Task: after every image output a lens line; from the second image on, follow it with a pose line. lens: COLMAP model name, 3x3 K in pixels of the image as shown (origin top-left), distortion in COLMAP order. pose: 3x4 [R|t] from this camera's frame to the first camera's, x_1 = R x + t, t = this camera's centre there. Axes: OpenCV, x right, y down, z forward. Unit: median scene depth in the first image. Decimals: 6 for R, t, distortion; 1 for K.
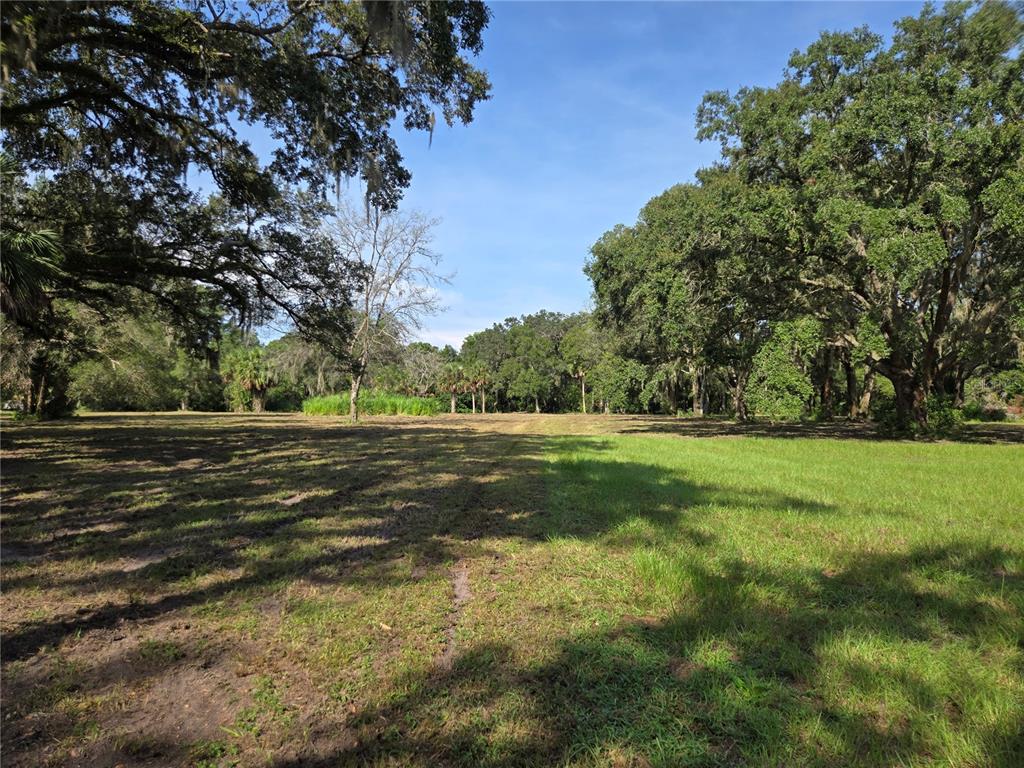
lens RADIAL K [[691.8, 0, 508.2], [0, 691.8, 386.4], [0, 0, 1]] dist [0.051021, -0.017989]
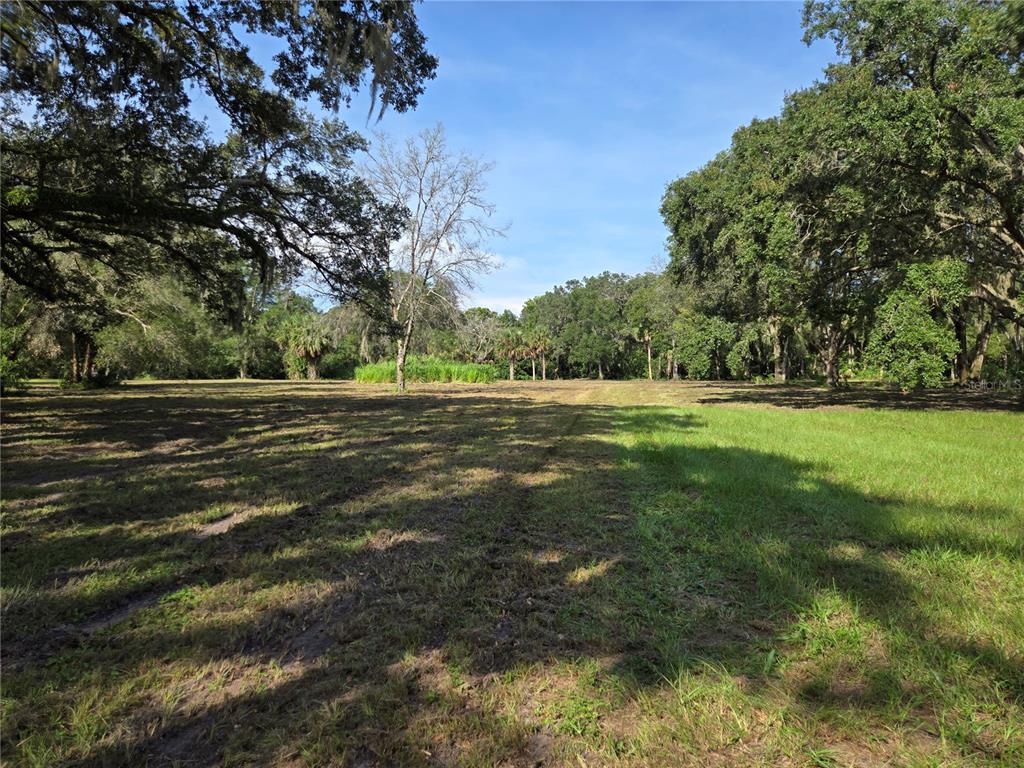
lens RADIAL K [[691.8, 0, 504.5], [0, 691.8, 390.9], [0, 0, 1]] dist [0.051021, -0.017989]
pose [[0.995549, -0.002657, -0.094212, 0.000385], [0.007822, 0.998483, 0.054498, 0.003870], [0.093924, -0.054992, 0.994059, 0.134668]]
